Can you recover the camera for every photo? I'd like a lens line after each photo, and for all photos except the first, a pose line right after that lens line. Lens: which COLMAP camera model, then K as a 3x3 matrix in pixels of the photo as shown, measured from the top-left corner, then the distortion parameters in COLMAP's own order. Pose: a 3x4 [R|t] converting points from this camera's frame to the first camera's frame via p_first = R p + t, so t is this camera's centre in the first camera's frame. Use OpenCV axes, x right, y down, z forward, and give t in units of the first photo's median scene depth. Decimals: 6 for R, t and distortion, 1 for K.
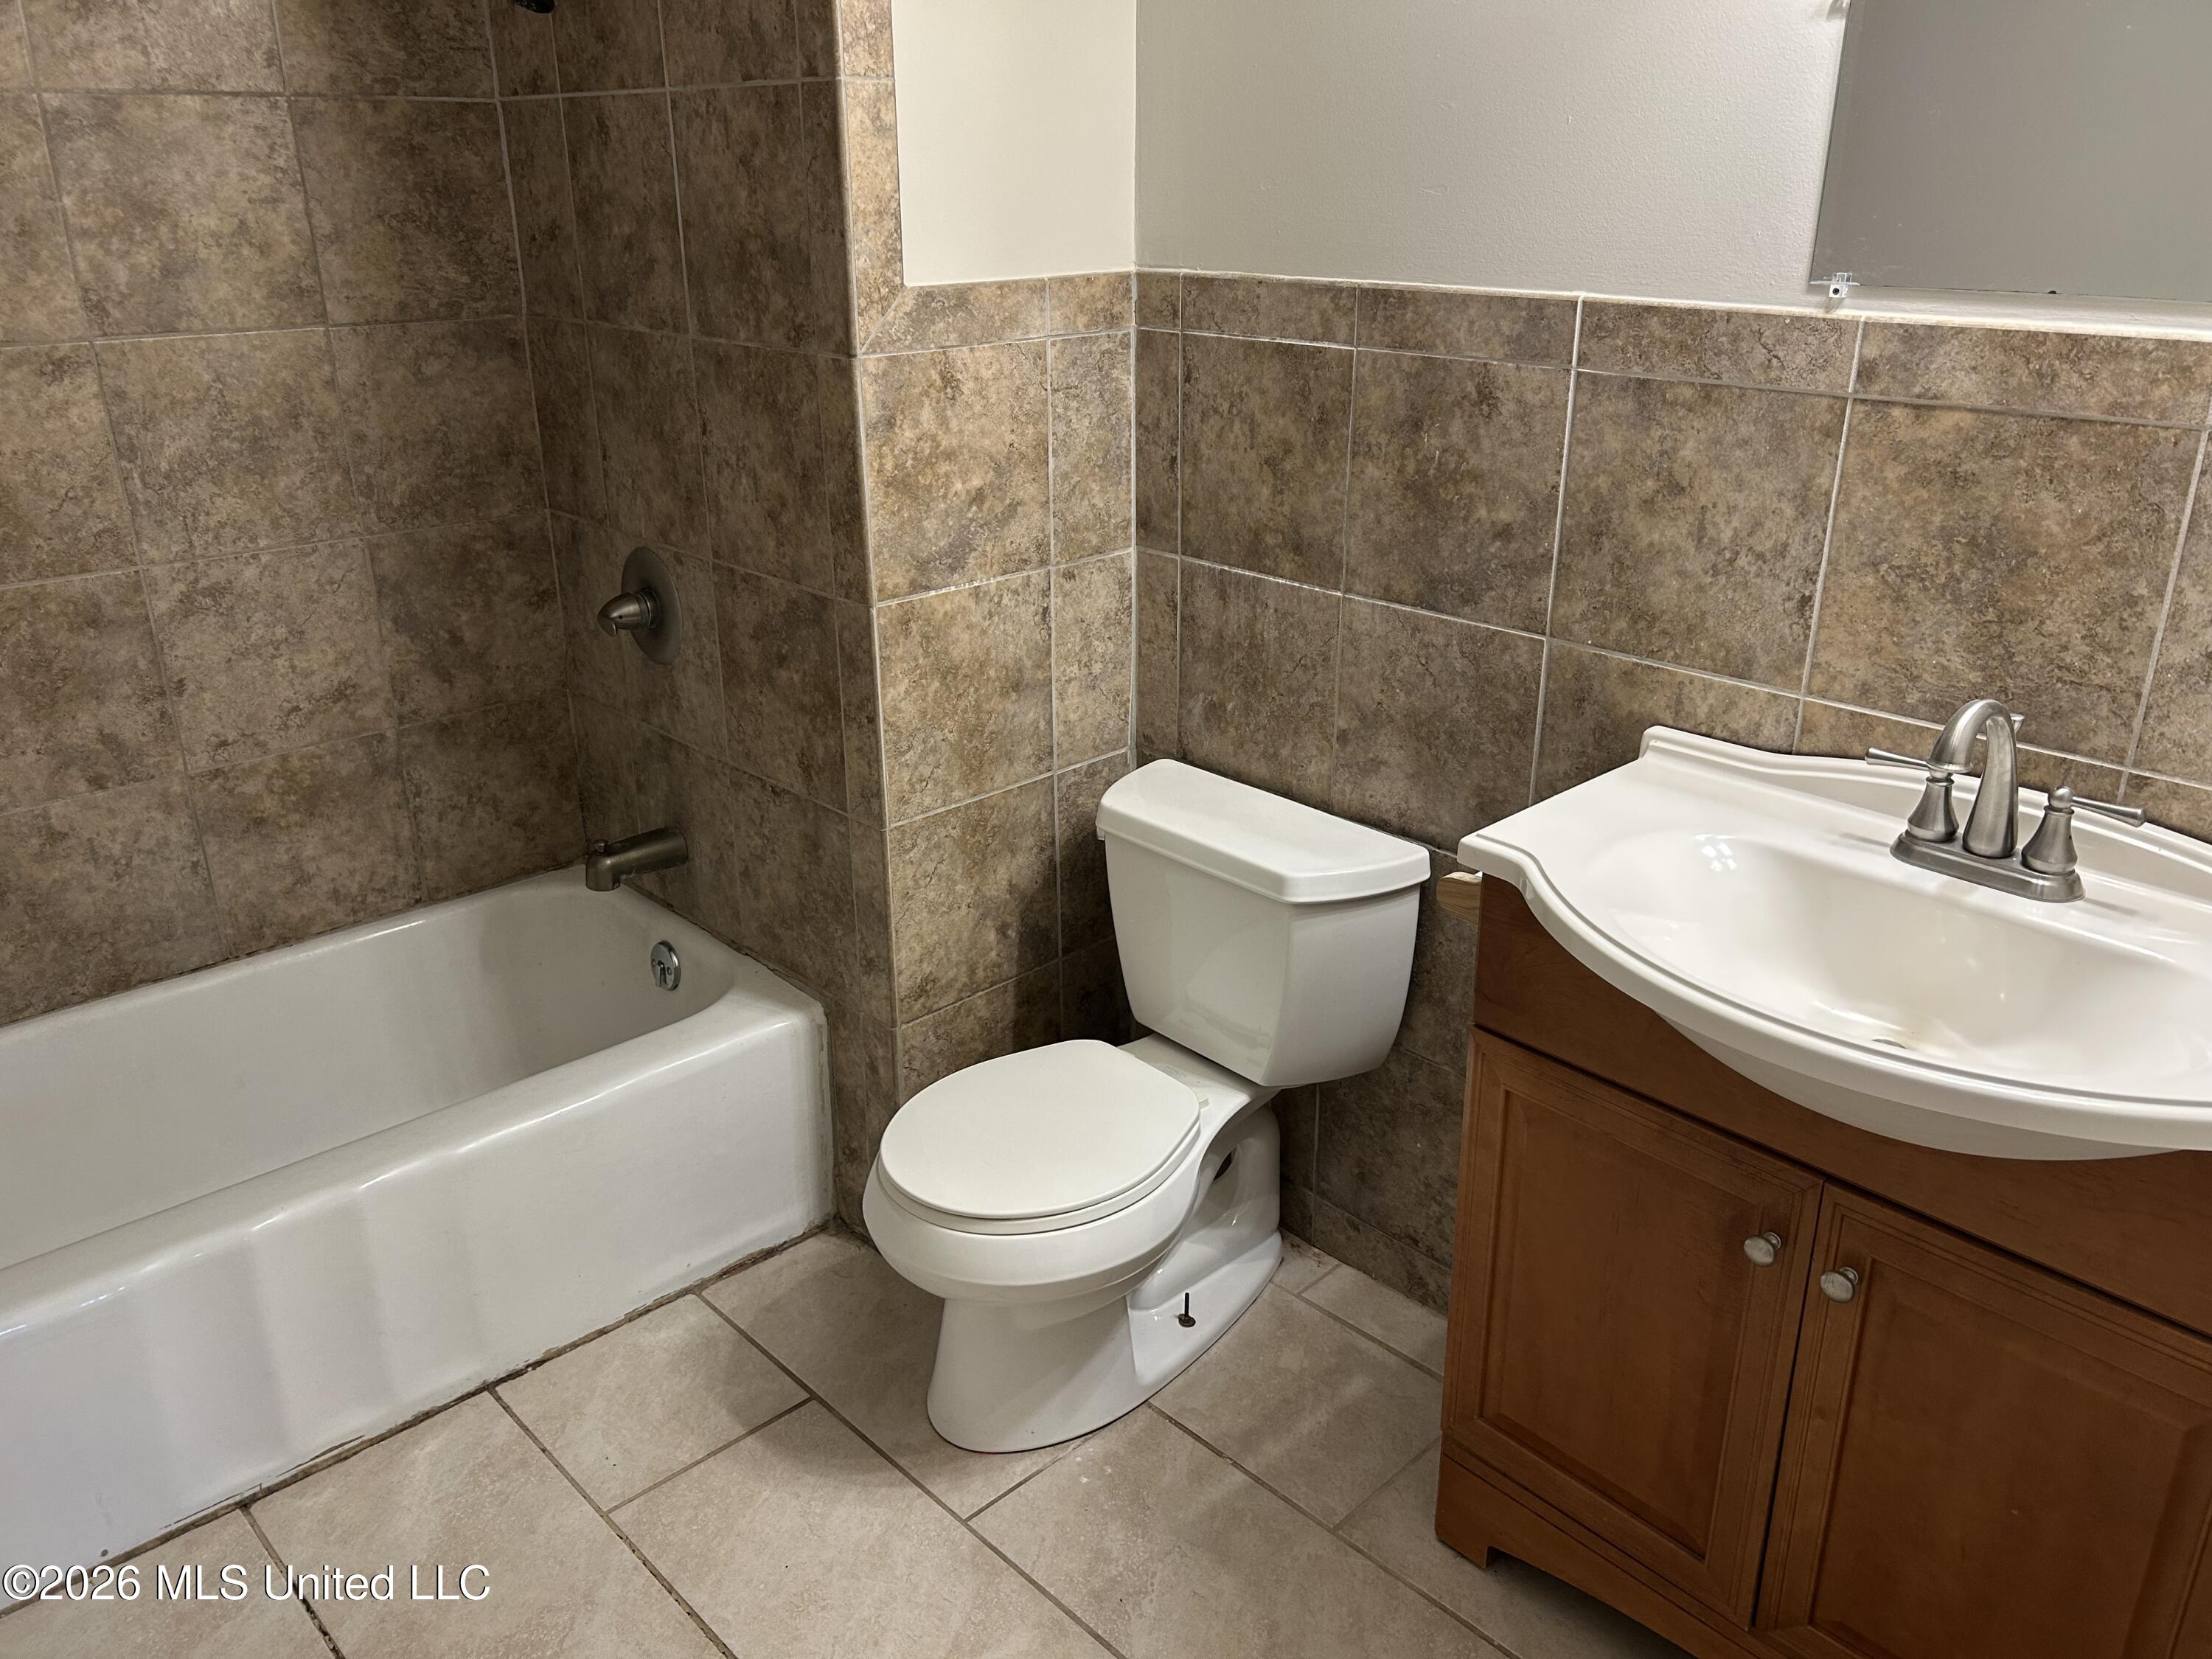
lens RADIAL K [[1655.2, 0, 1087.4], [0, 1655.2, 821.7], [0, 0, 1]] dist [0.057583, -0.062474]
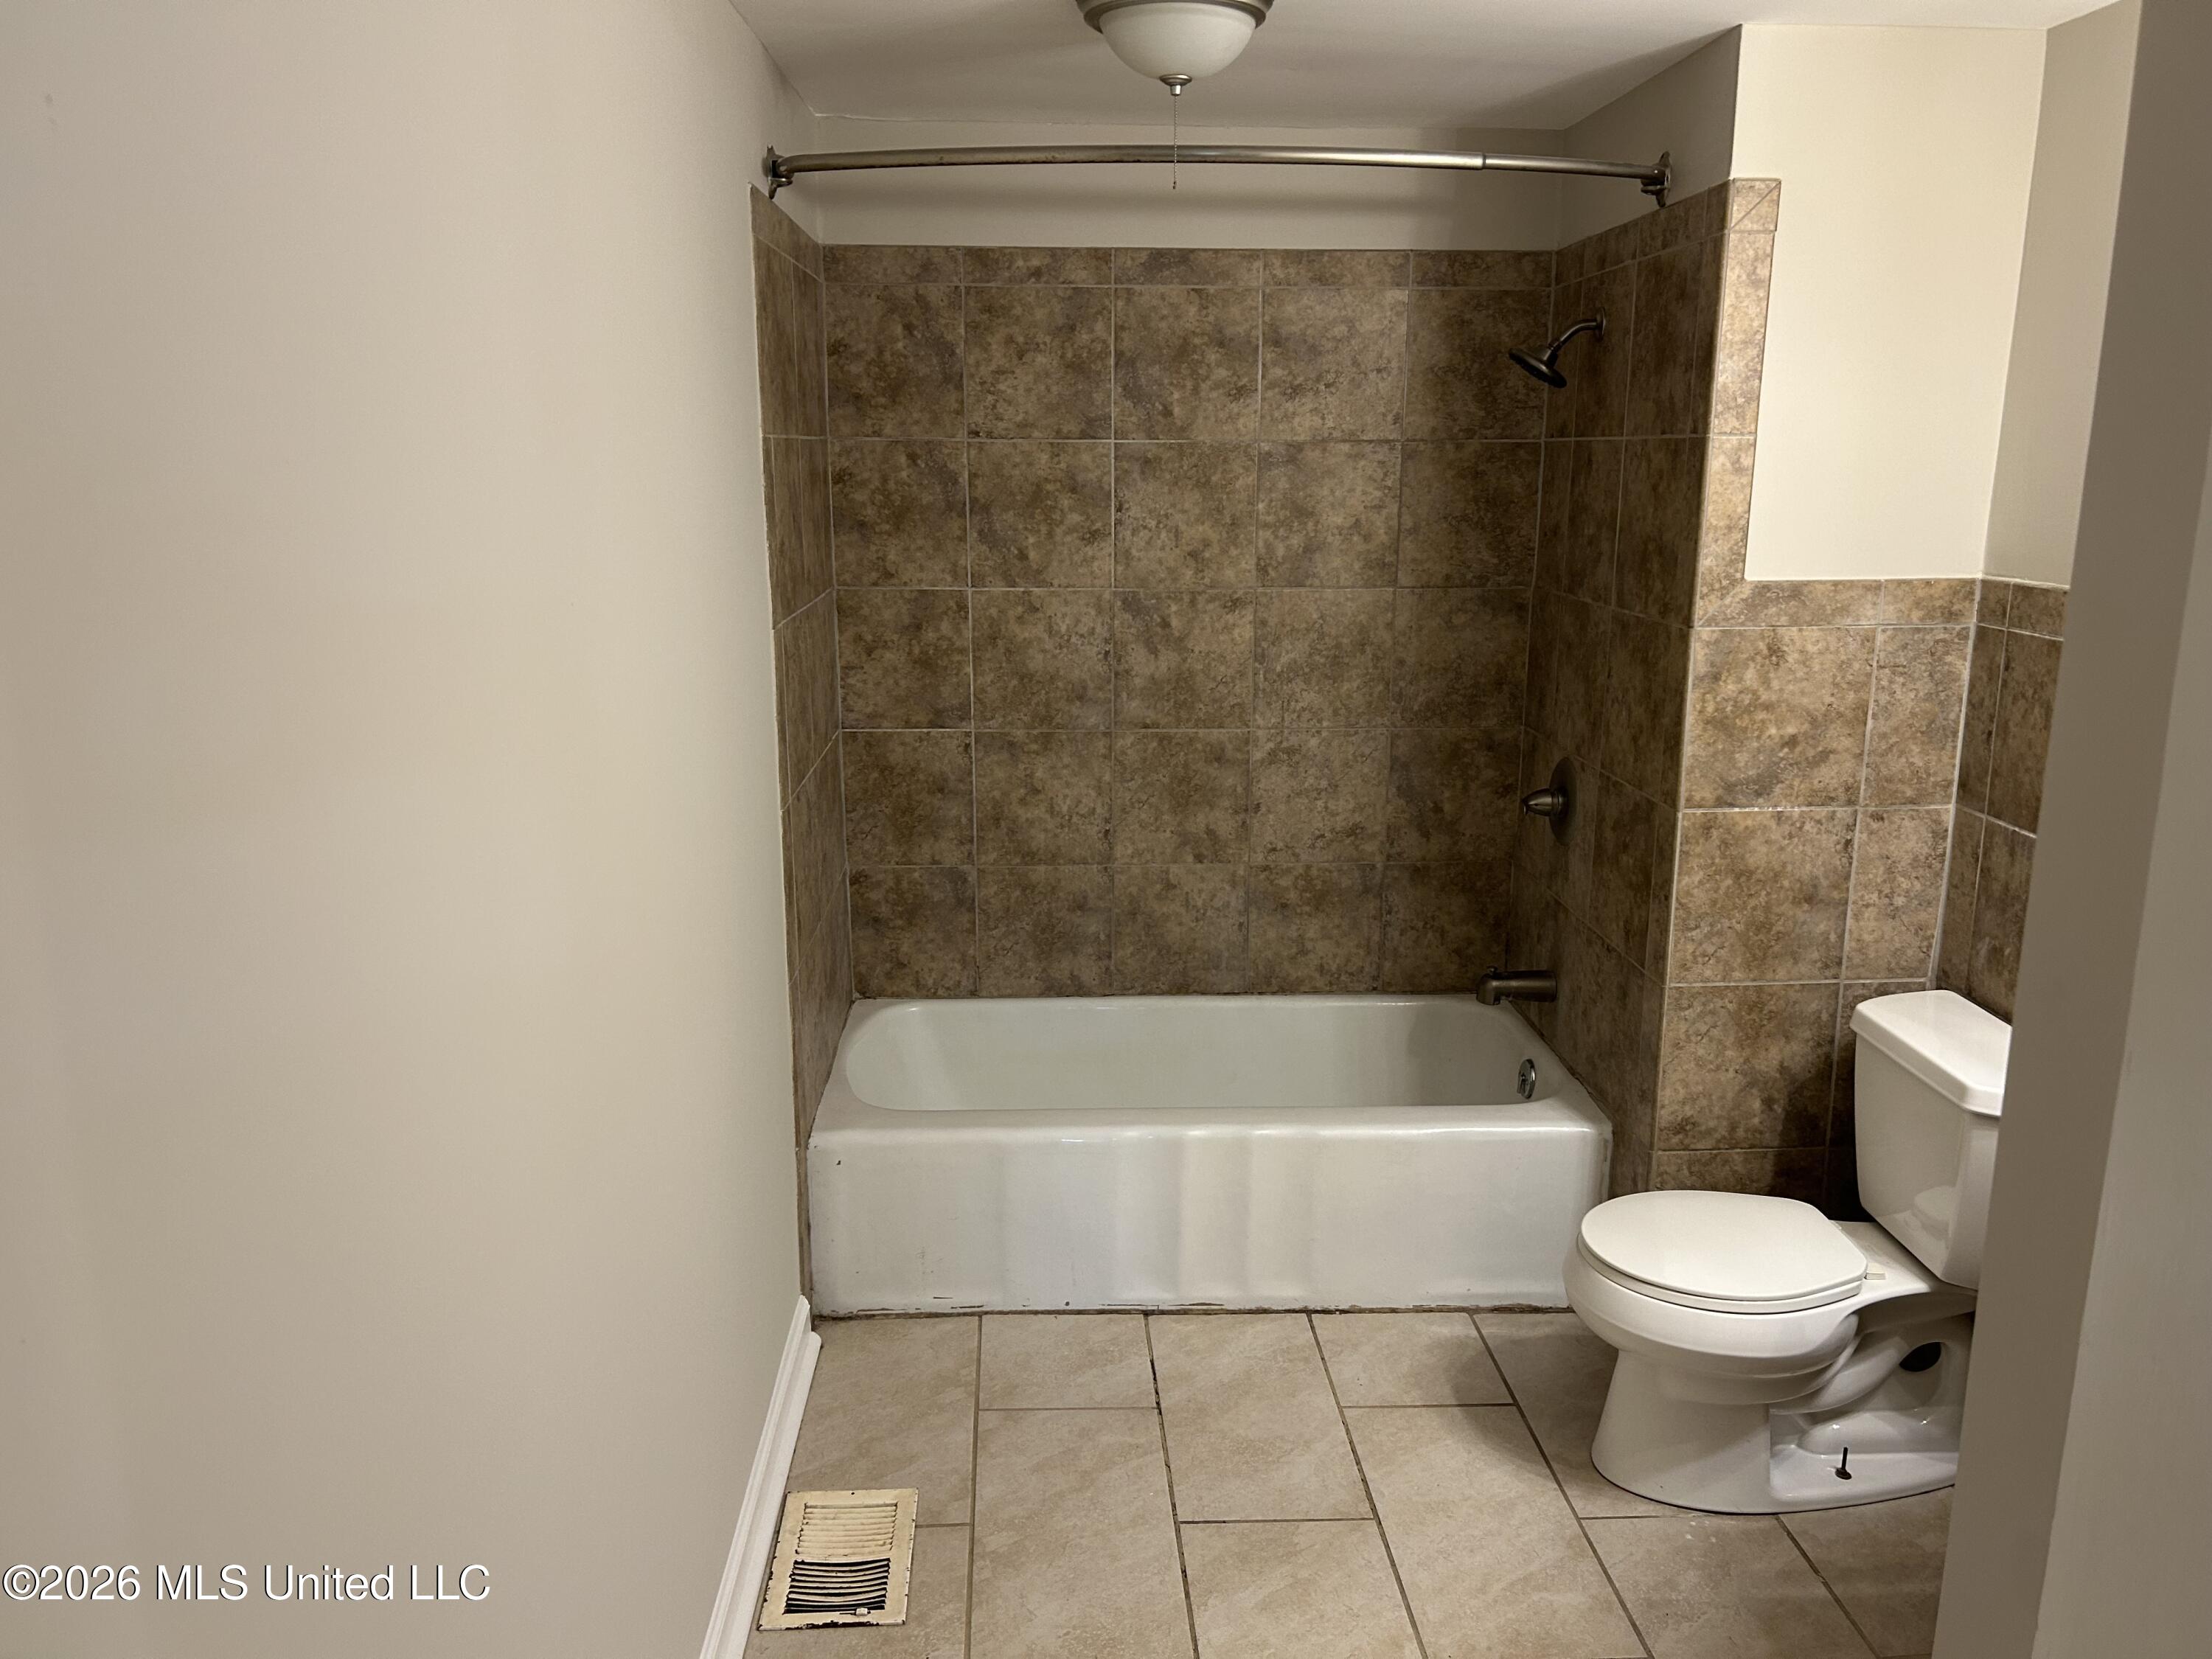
lens RADIAL K [[1655.2, 0, 1100.2], [0, 1655.2, 841.0], [0, 0, 1]] dist [0.057583, -0.062474]
pose [[0.755758, 0.154519, -0.636359, 0.362736], [-0.243743, 0.968316, -0.054352, 0.075100], [0.607798, 0.196185, 0.769476, -0.284815]]
